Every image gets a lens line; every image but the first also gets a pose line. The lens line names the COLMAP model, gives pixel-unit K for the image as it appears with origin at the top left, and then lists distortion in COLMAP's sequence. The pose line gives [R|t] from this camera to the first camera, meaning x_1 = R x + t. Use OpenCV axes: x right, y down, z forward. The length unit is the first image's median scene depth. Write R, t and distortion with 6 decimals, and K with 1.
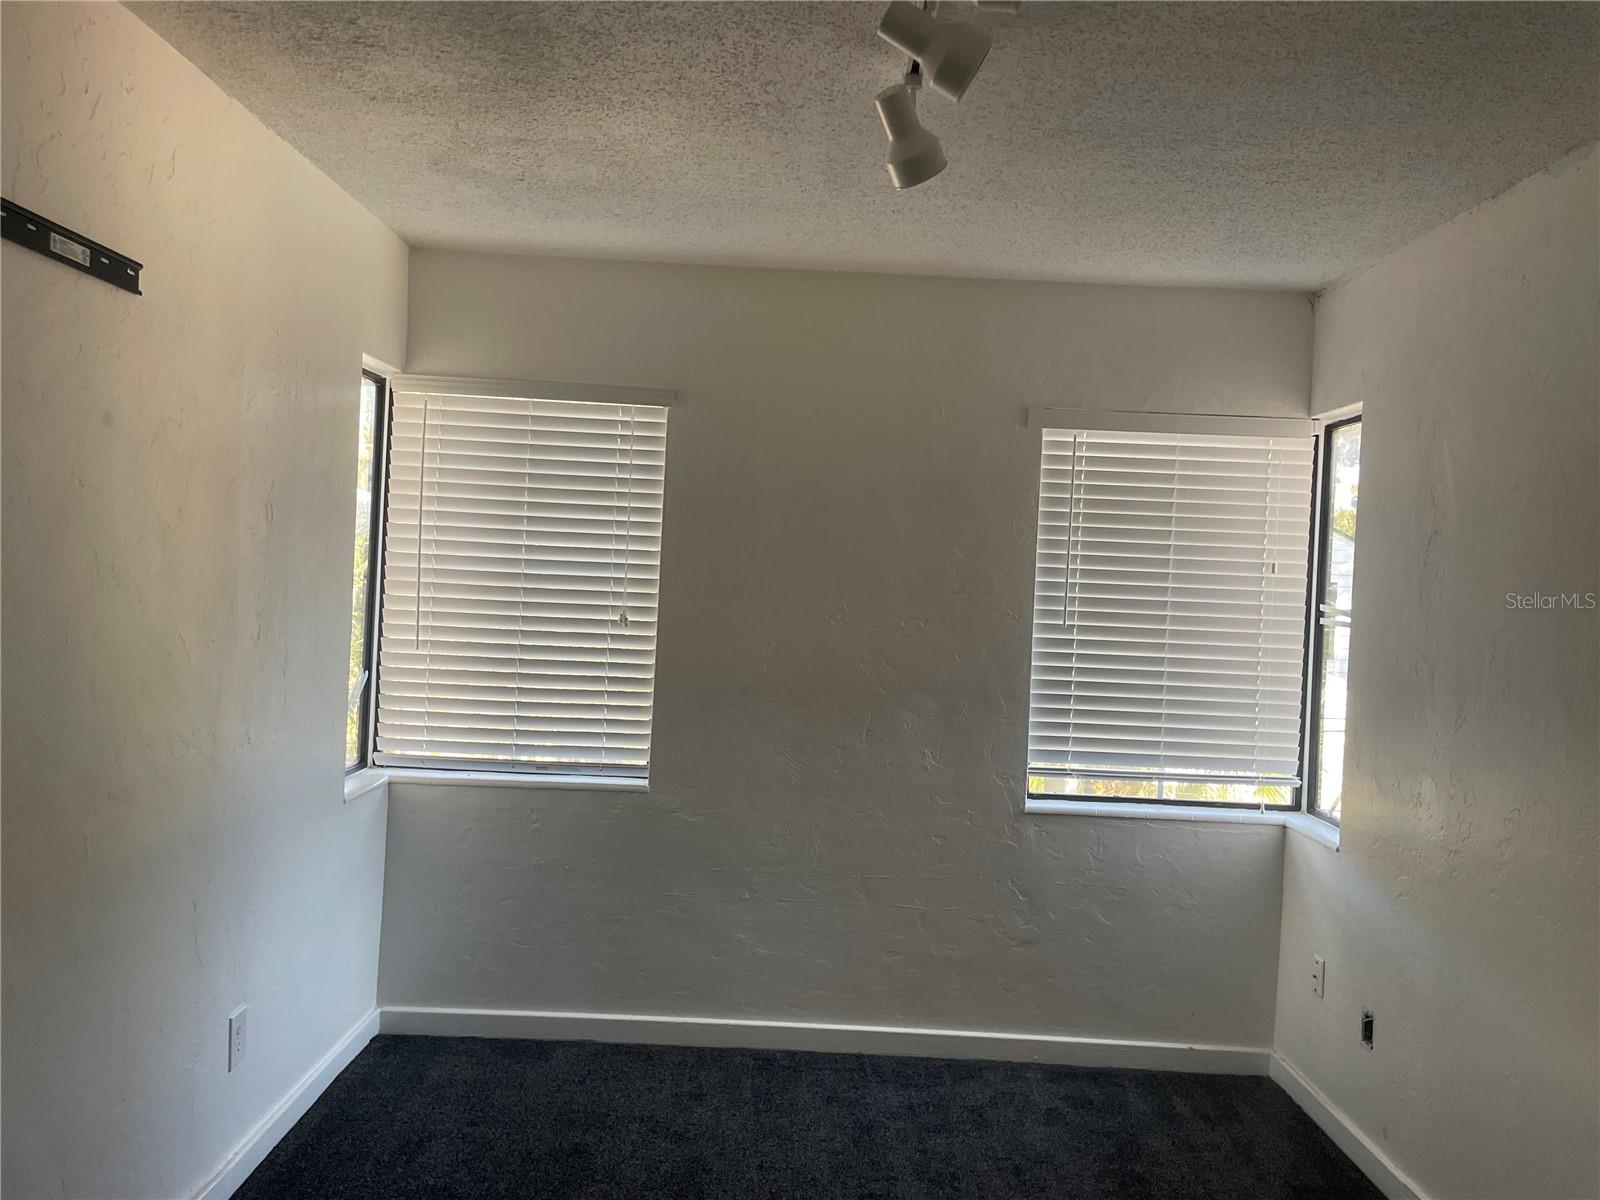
lens RADIAL K [[1201.3, 0, 802.1], [0, 1201.3, 593.8], [0, 0, 1]] dist [0.080714, -0.094861]
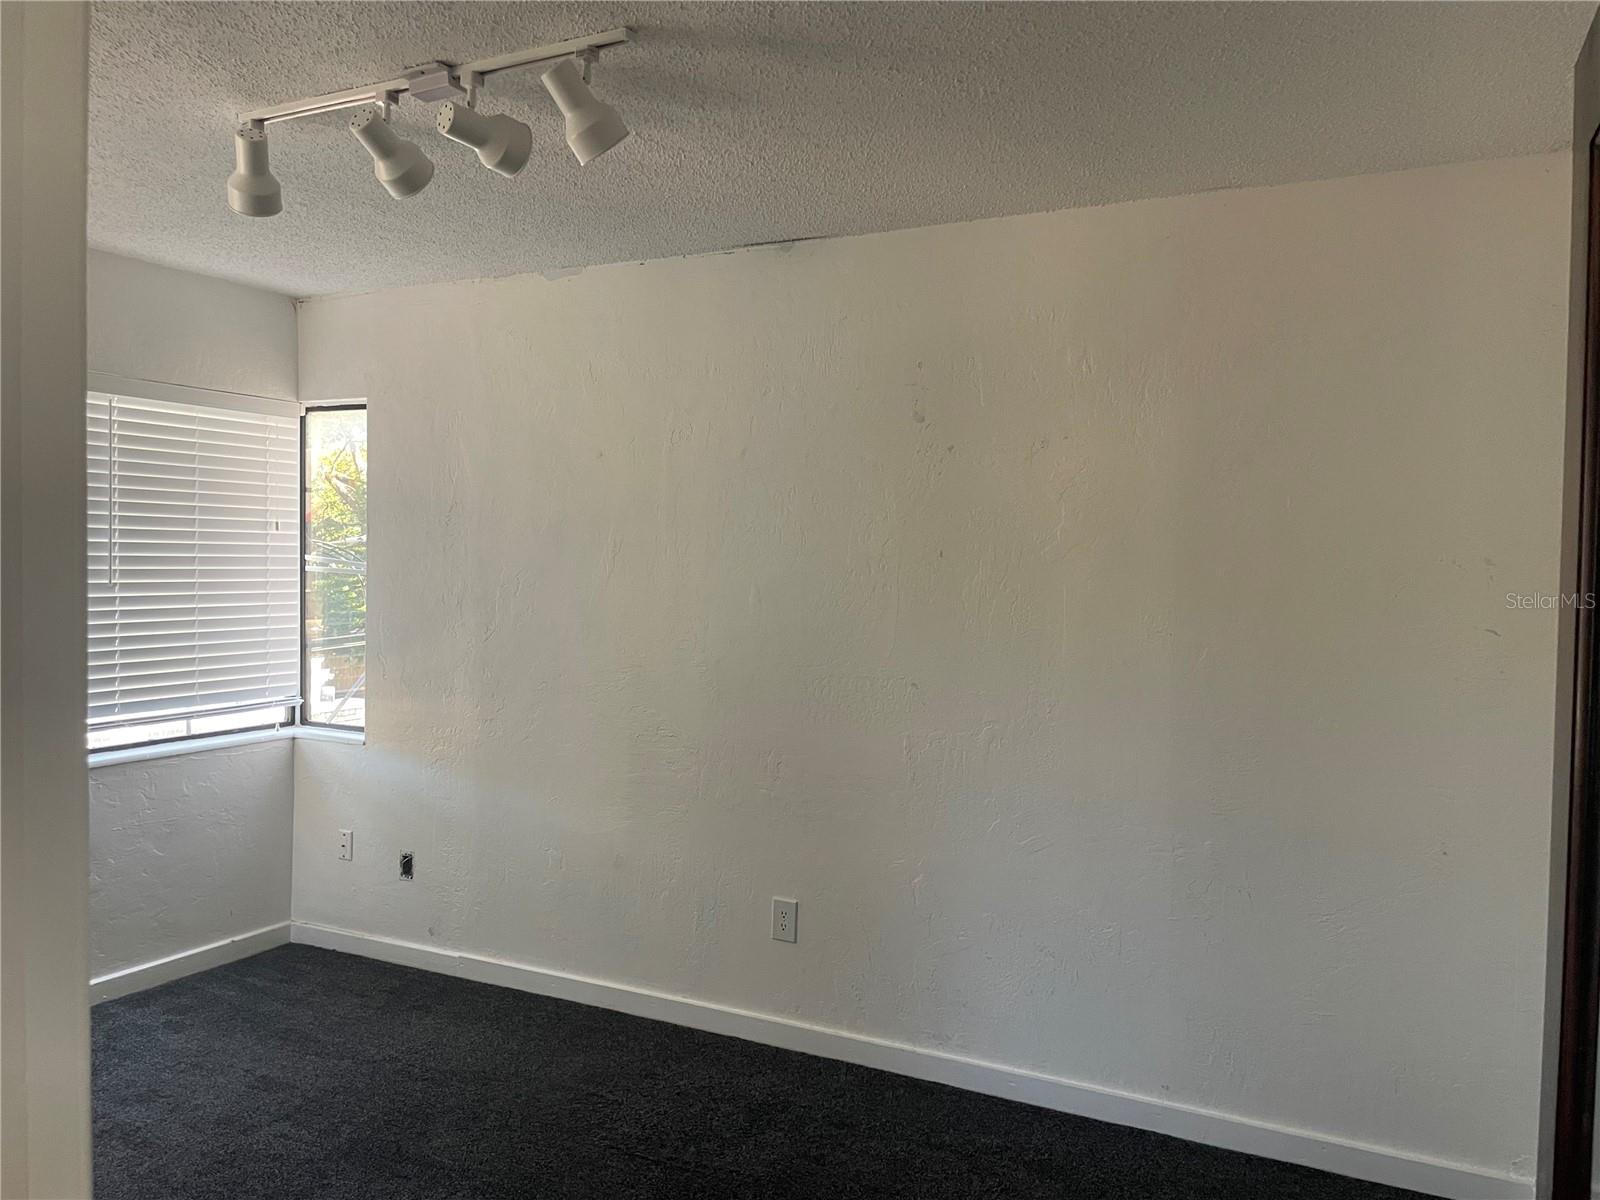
lens RADIAL K [[1201.3, 0, 800.4], [0, 1201.3, 608.5], [0, 0, 1]] dist [0.080714, -0.094861]
pose [[0.464454, -0.075447, 0.882377, -0.432591], [0.015854, 0.996913, 0.076895, -0.023954], [-0.885455, -0.021725, 0.464217, -0.012549]]
